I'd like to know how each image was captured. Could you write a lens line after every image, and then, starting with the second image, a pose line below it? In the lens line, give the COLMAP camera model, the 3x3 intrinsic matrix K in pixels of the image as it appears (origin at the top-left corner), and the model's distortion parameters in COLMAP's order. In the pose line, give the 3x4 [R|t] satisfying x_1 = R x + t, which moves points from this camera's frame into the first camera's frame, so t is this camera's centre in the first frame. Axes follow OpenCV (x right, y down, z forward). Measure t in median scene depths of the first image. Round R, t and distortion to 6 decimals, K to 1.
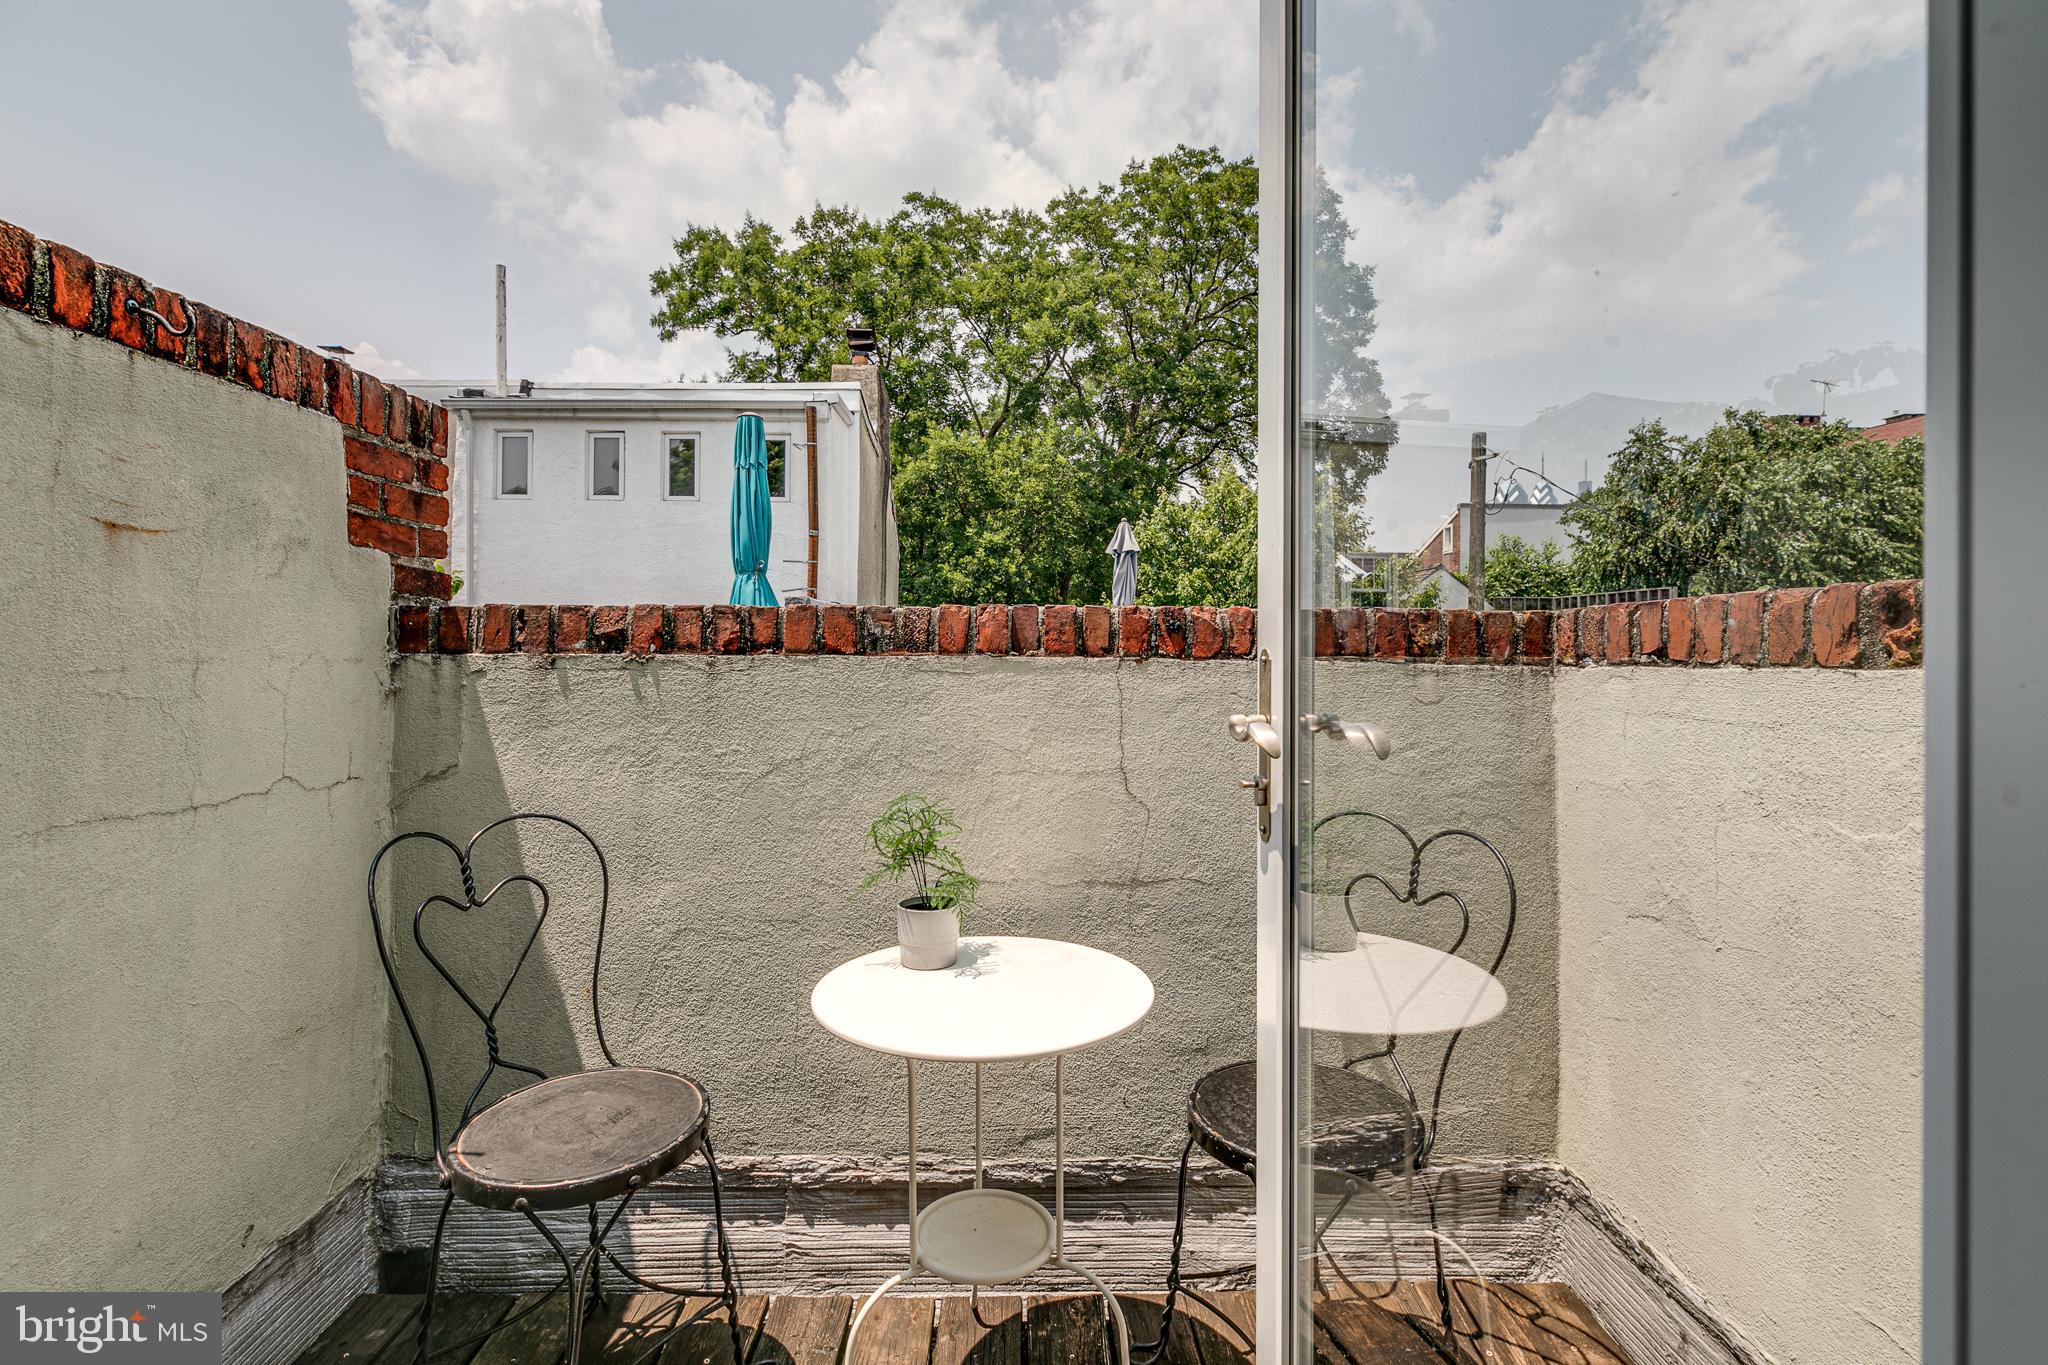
lens RADIAL K [[937.1, 0, 1036.8], [0, 937.1, 640.7], [0, 0, 1]] dist [0.003026, -0.000198]
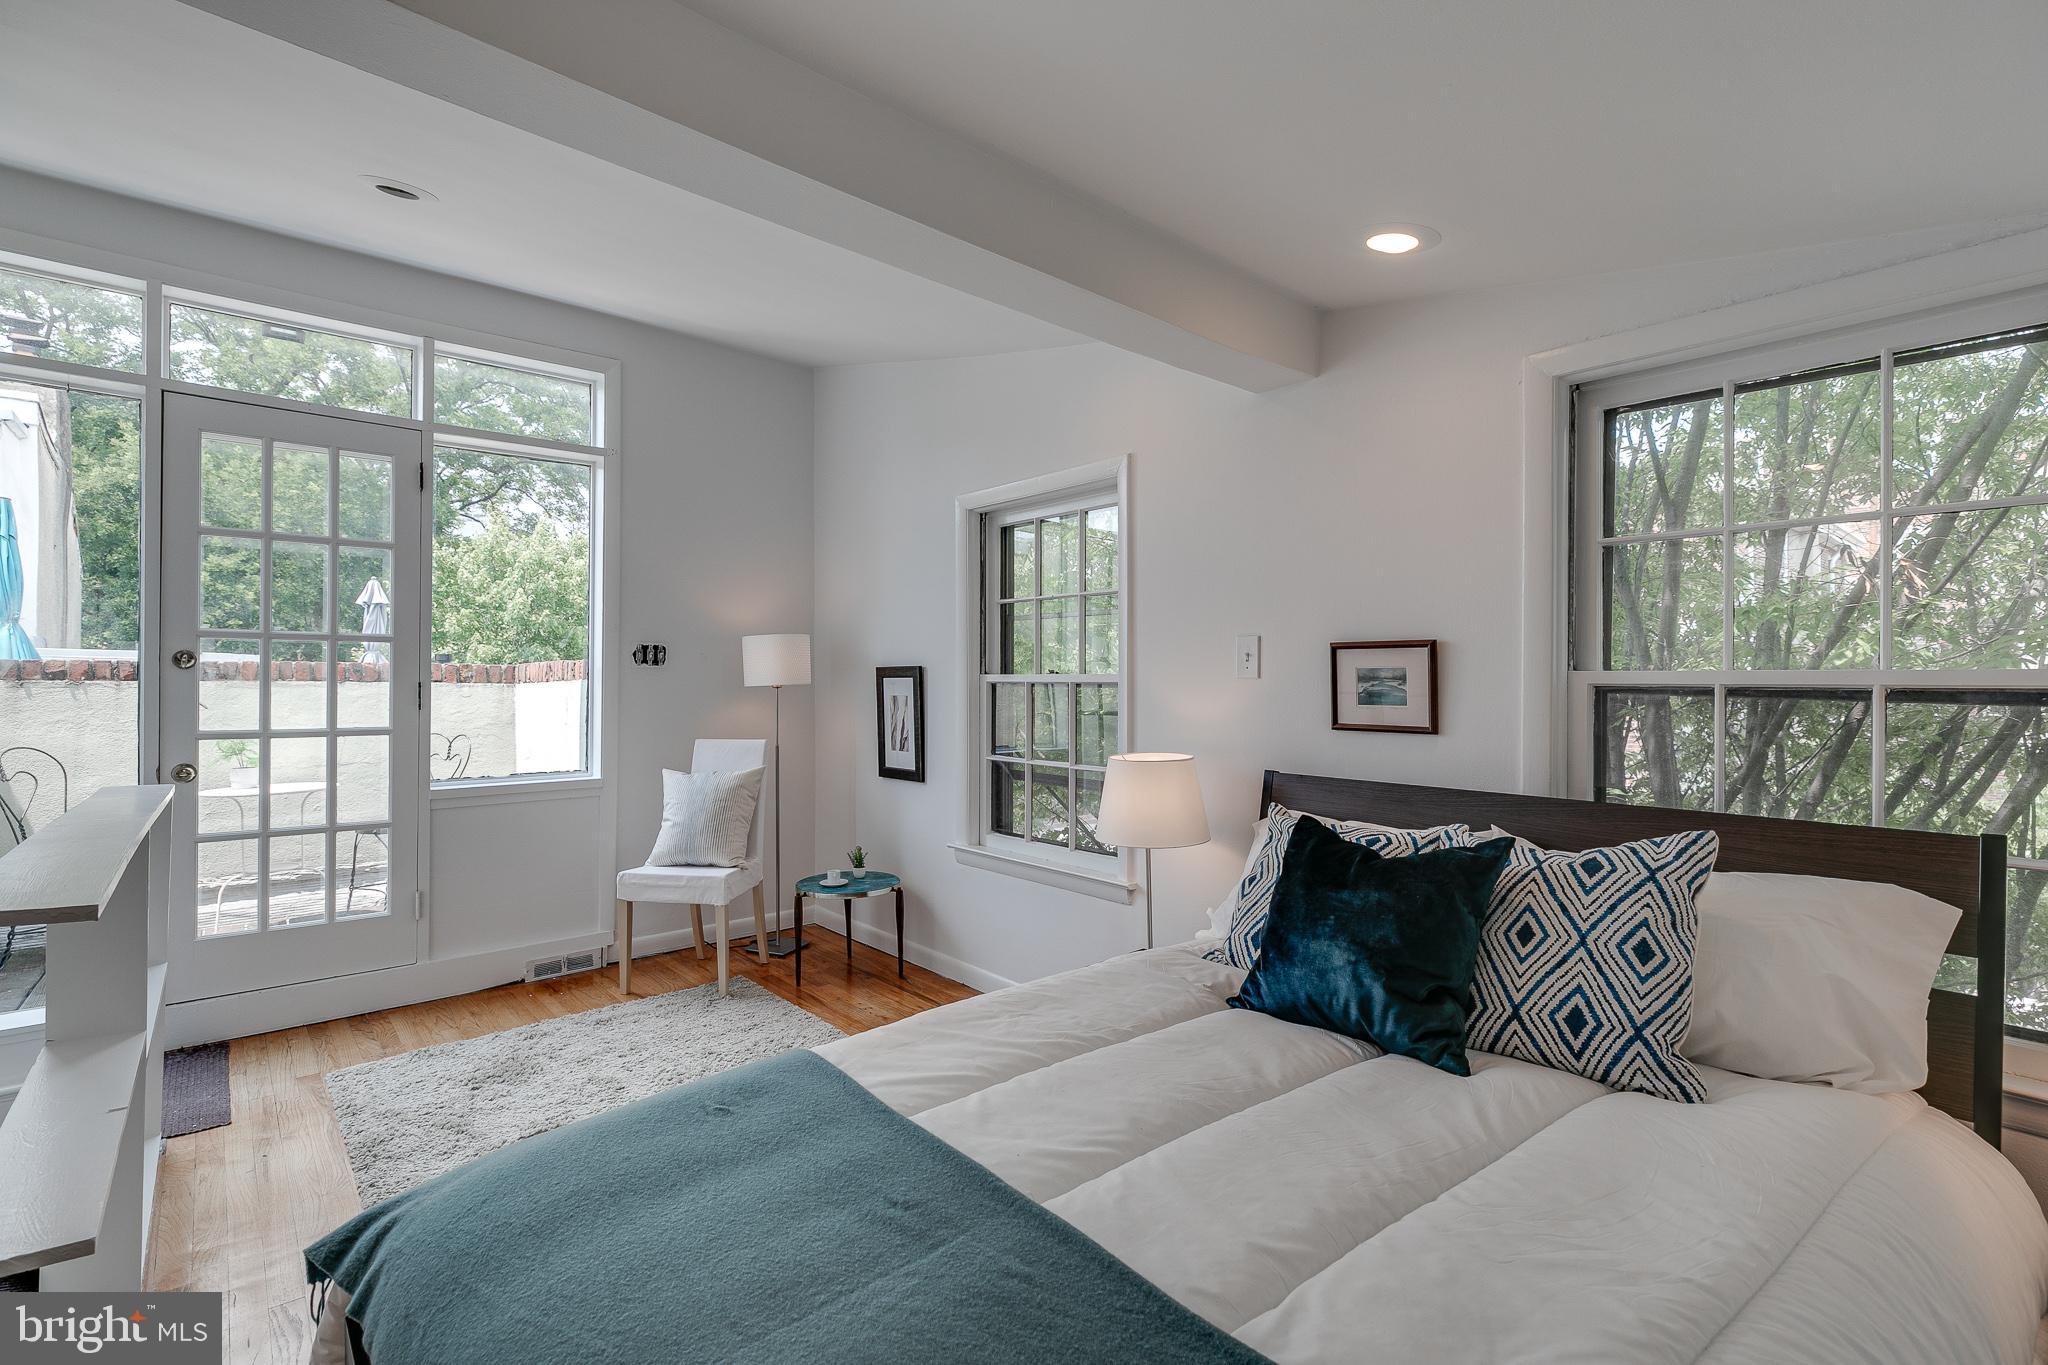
lens RADIAL K [[915.5, 0, 1023.8], [0, 915.5, 683.0], [0, 0, 1]] dist [0.000815, -0.000606]
pose [[0.776384, -0.005524, 0.630236, -0.005732], [-0.002018, 0.999935, 0.011250, -0.002482], [-0.630257, -0.010006, 0.776322, -0.526565]]
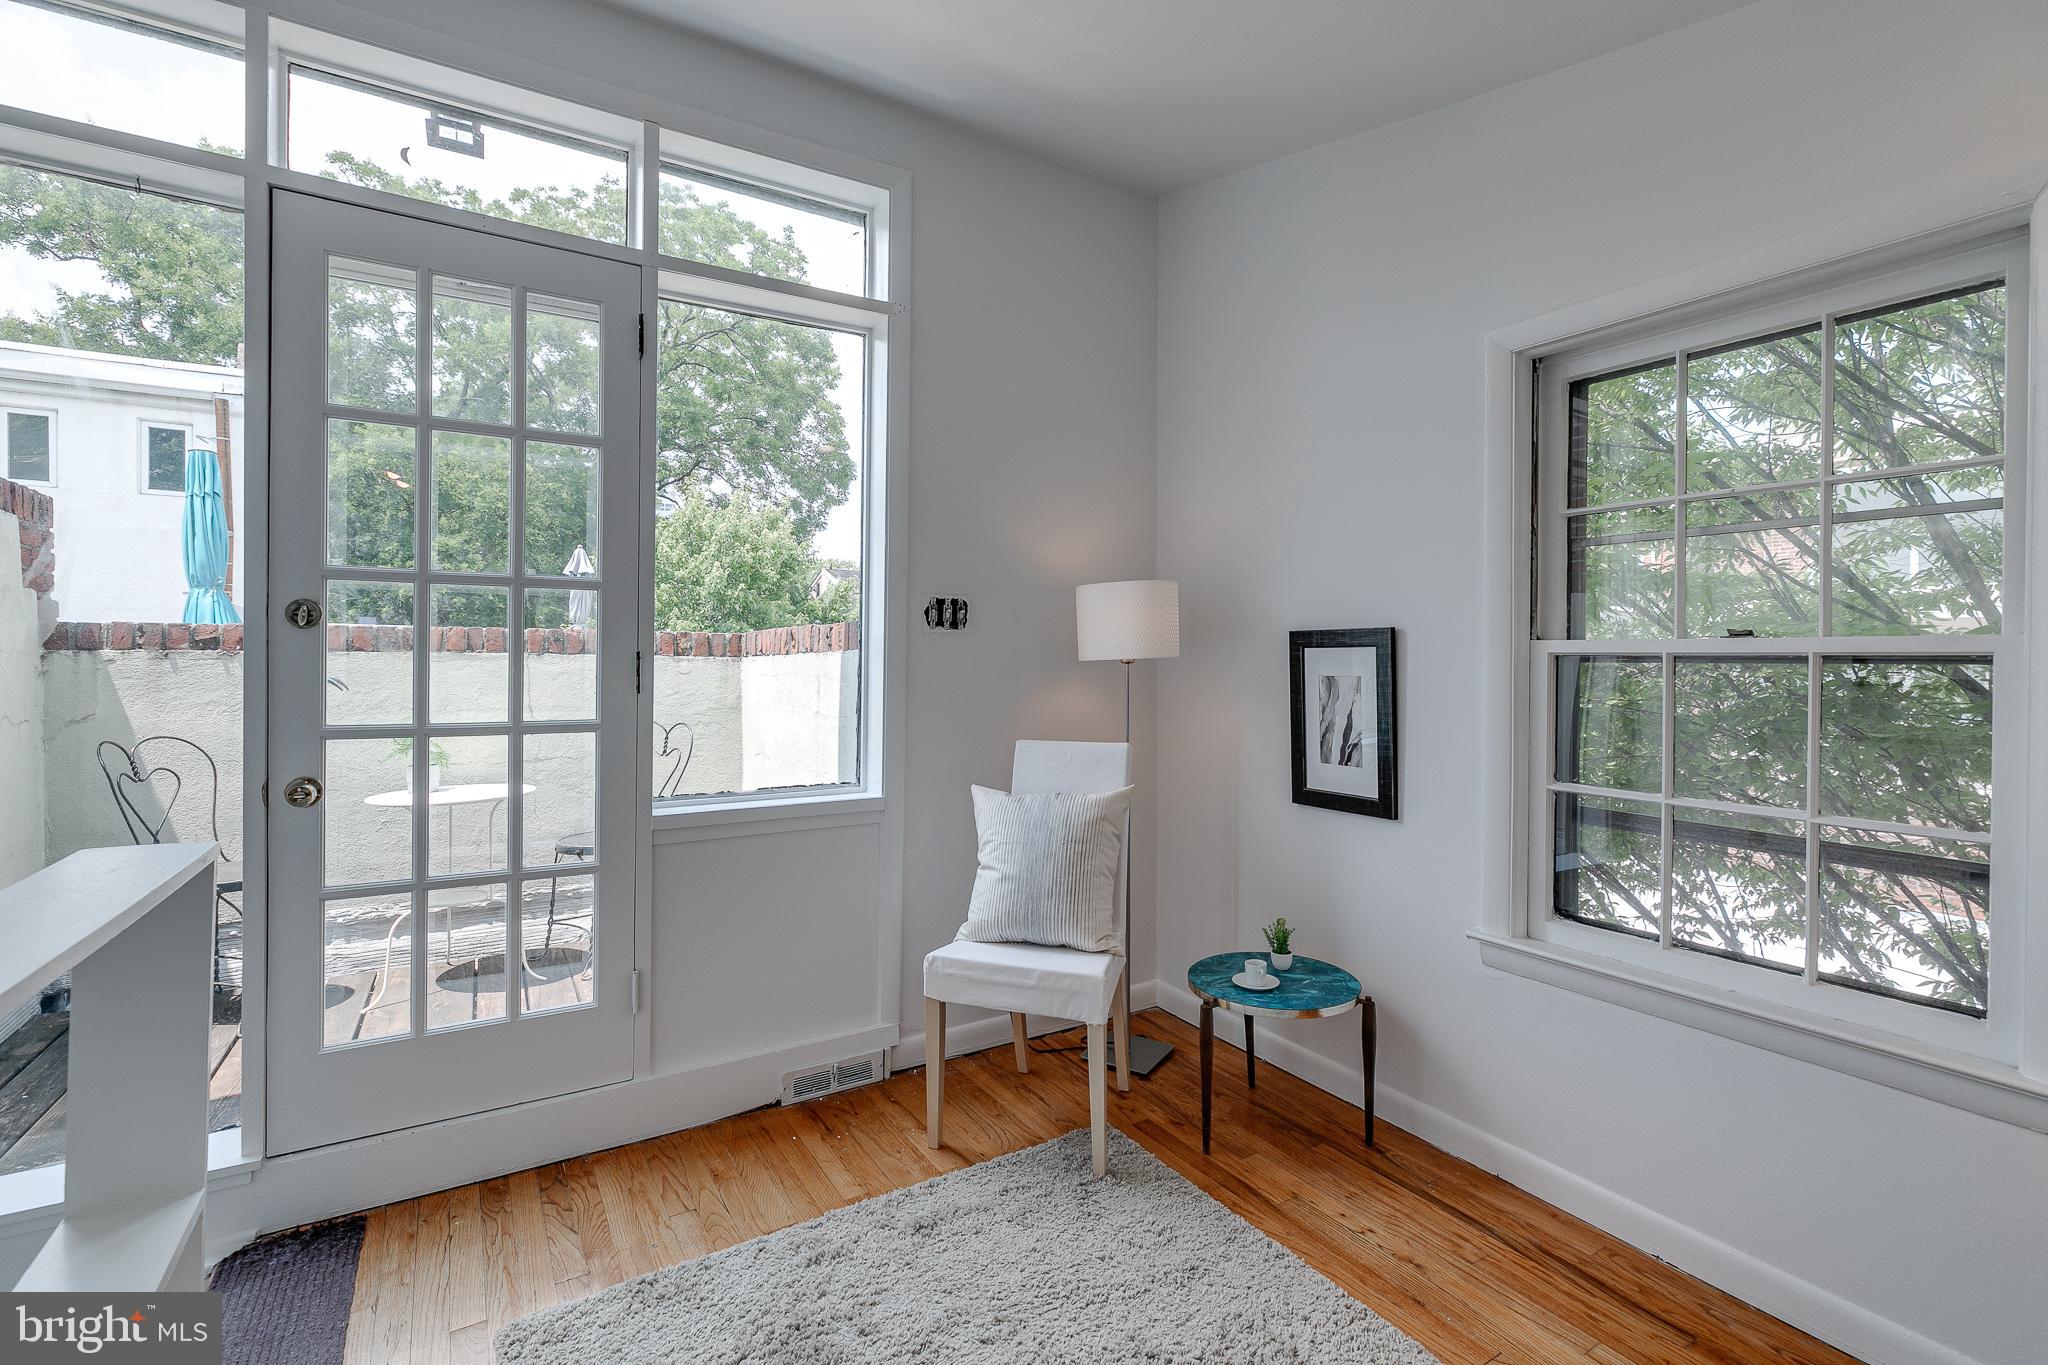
lens RADIAL K [[921.6, 0, 1026.7], [0, 921.6, 666.7], [0, 0, 1]] dist [0.002541, 0.000167]
pose [[0.870626, -0.005509, 0.491914, 0.010378], [-0.003400, 0.999846, 0.017216, 0.002096], [-0.491933, -0.016661, 0.870474, -0.308738]]
